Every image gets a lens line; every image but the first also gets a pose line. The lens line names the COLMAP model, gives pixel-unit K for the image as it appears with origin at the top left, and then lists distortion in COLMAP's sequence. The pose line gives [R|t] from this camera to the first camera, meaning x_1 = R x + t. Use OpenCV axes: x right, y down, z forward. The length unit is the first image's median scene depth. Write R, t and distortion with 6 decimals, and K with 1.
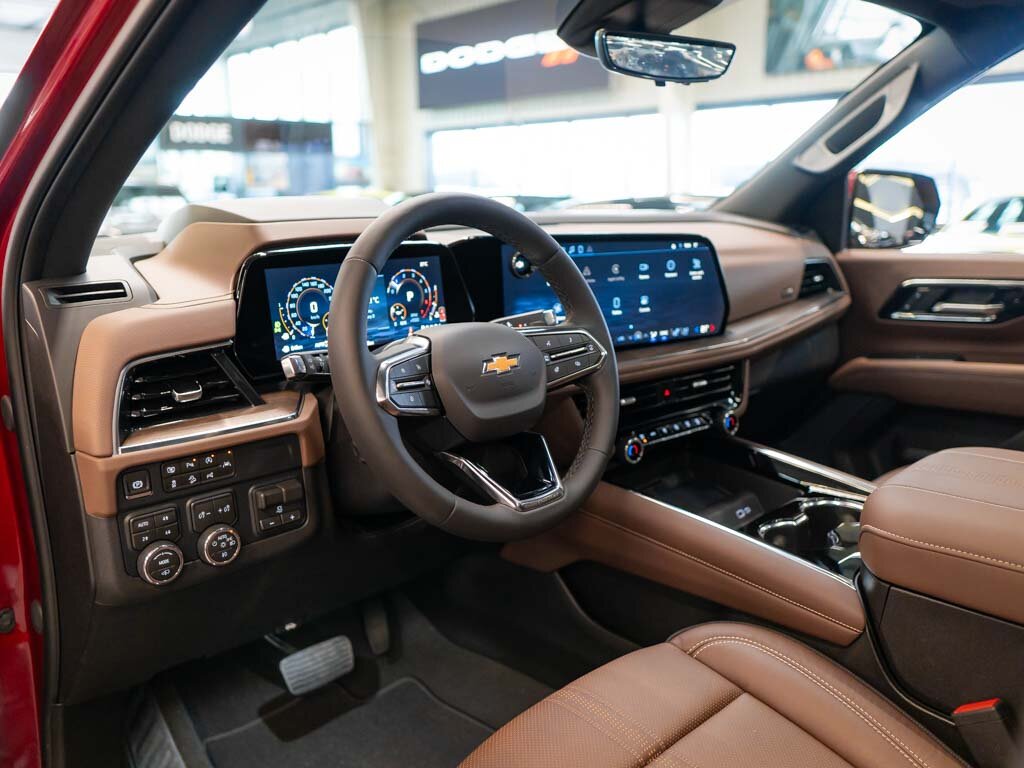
lens RADIAL K [[823.0, 0, 503.2], [0, 823.0, 384.2], [0, 0, 1]] dist [-0.001023, -0.000804]
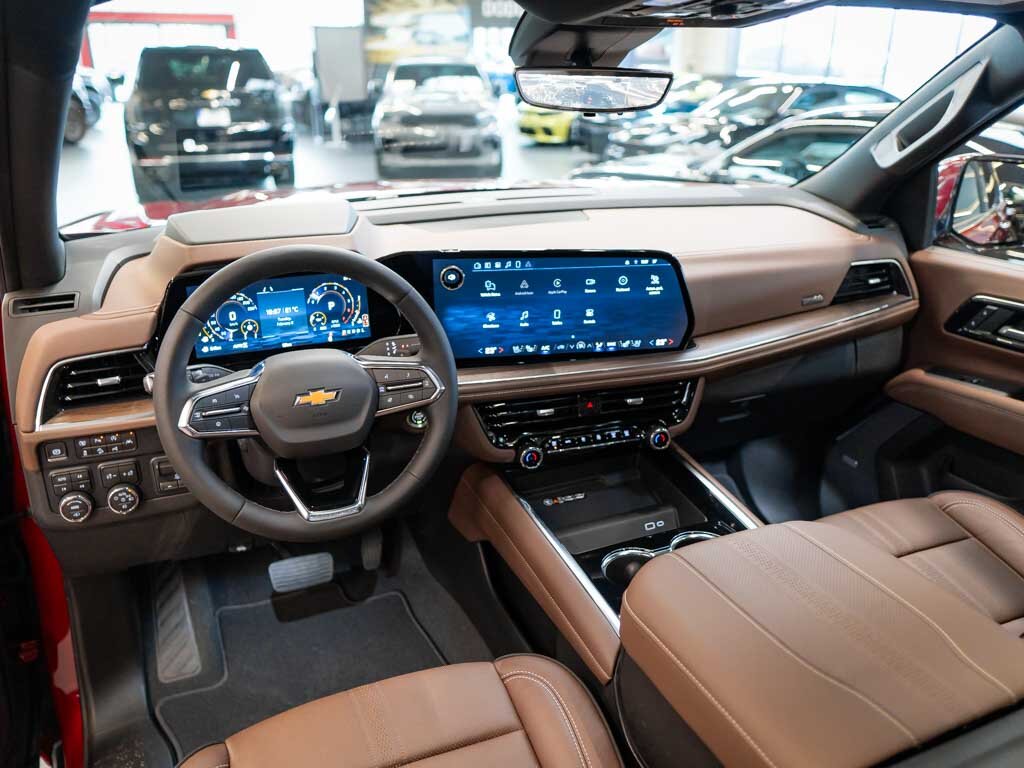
lens RADIAL K [[795.9, 0, 512.0], [0, 795.9, 384.0], [0, 0, 1]] dist [-0.000262, -0.002114]
pose [[0.937442, 0.146773, -0.315689, 0.551556], [-0.095915, 0.980577, 0.171081, -0.236914], [0.334668, -0.130099, 0.933312, 0.013337]]
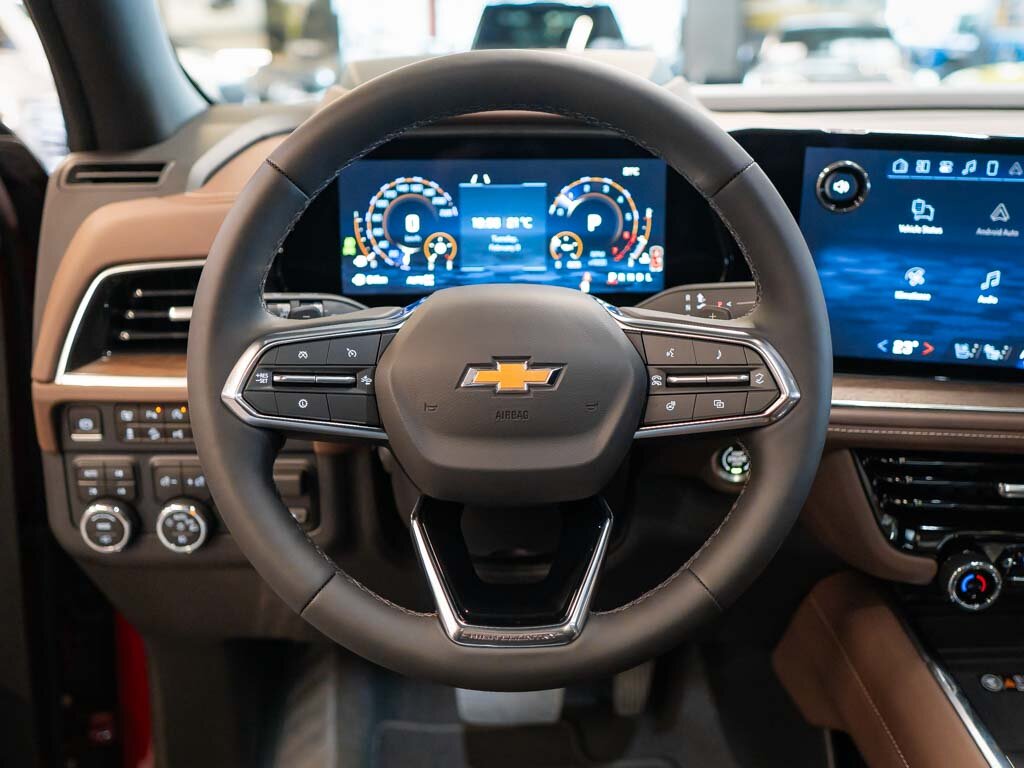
lens RADIAL K [[982.5, 0, 512.0], [0, 982.5, 384.0], [0, 0, 1]] dist [-0.002618, -0.009993]
pose [[0.737420, 0.232731, -0.634073, 0.364106], [-0.159335, 0.972208, 0.171536, -0.115943], [0.656372, -0.025464, 0.754007, 0.446193]]
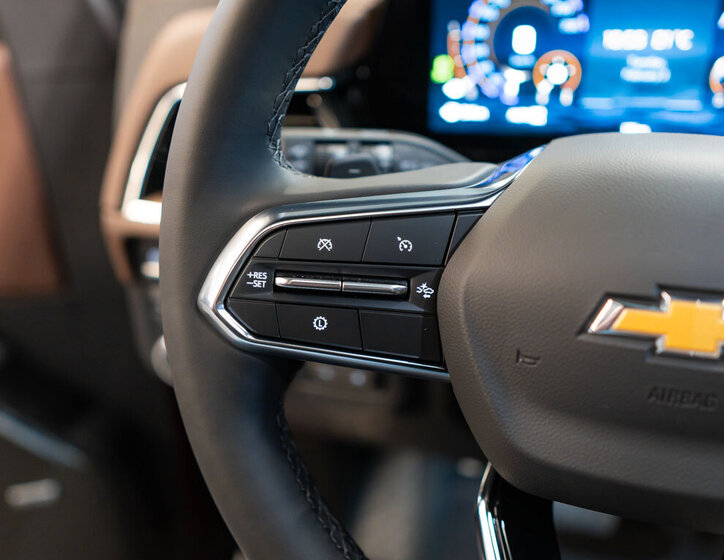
lens RADIAL K [[639.1, 0, 371.4], [0, 639.1, 281.2], [0, 0, 1]] dist [-0.006517, -0.006274]
pose [[0.493111, 0.407084, -0.768846, 0.094016], [-0.157934, 0.910969, 0.381041, -0.092669], [0.855511, -0.066468, 0.513501, 0.696990]]
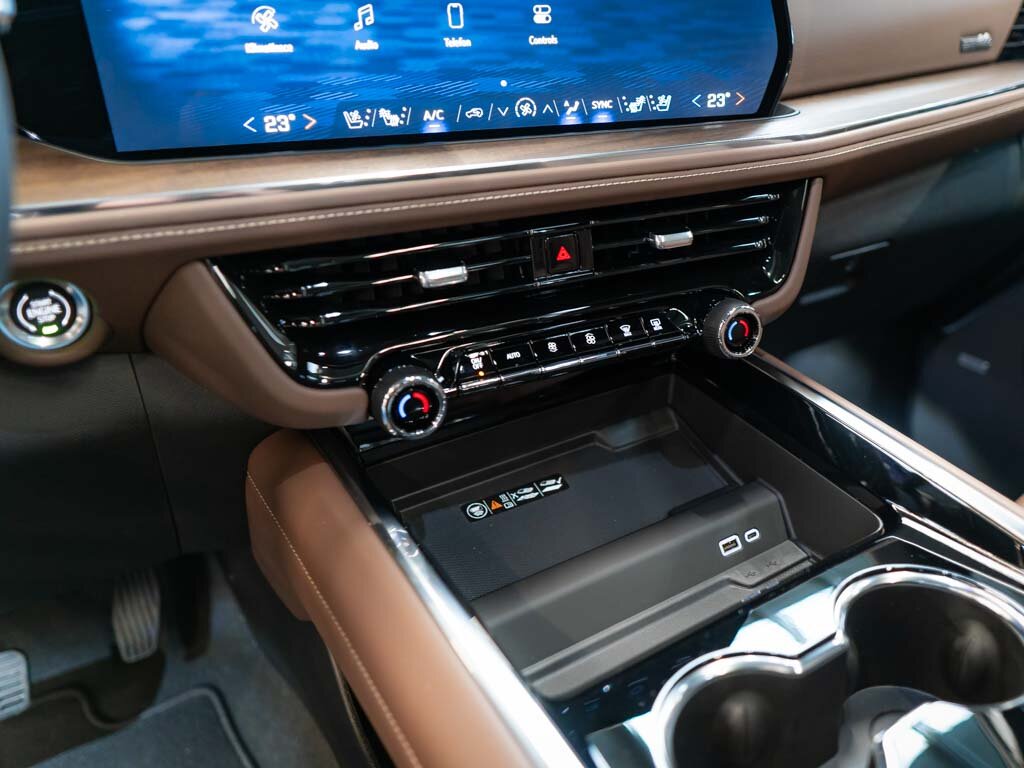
lens RADIAL K [[801.4, 0, 572.4], [0, 801.4, 383.1], [0, 0, 1]] dist [-0.001411, -0.002911]
pose [[0.981839, 0.084182, -0.170019, 0.357723], [-0.043360, 0.972017, 0.230874, -0.024967], [0.184697, -0.219309, 0.958014, 0.792179]]
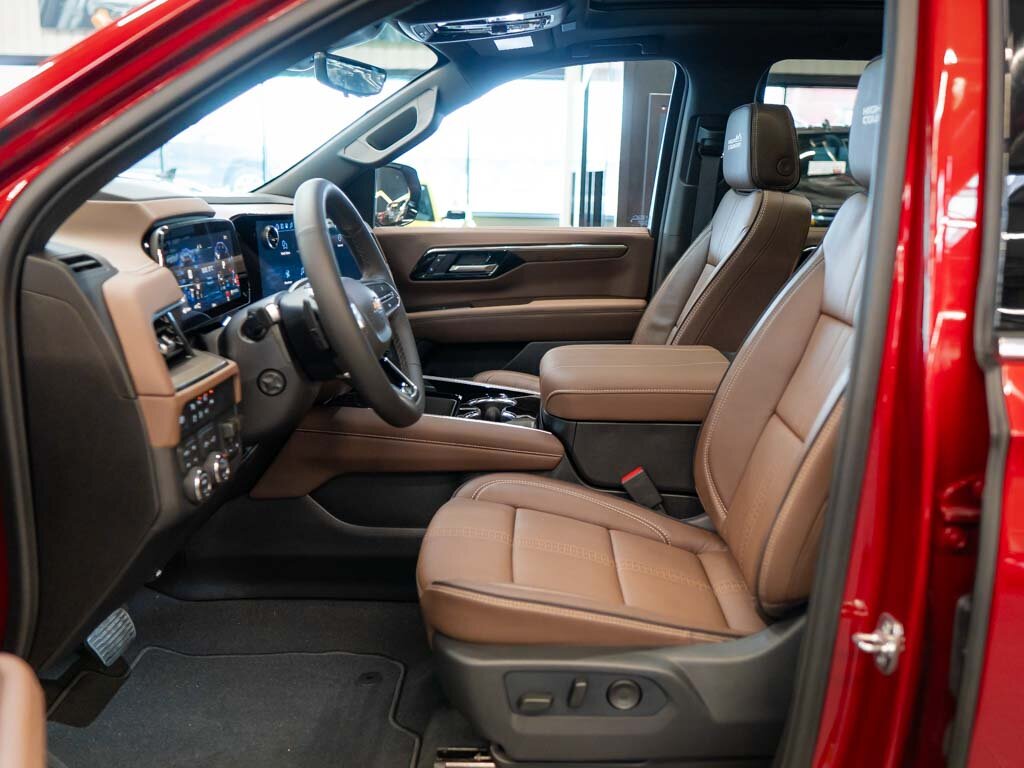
lens RADIAL K [[935.6, 0, 512.0], [0, 935.6, 384.0], [0, 0, 1]] dist [-0.008806, -0.005964]
pose [[0.711872, -0.125860, 0.690940, -0.831882], [0.129891, 0.990433, 0.046589, 0.056686], [-0.690194, 0.056581, 0.721409, -0.250390]]
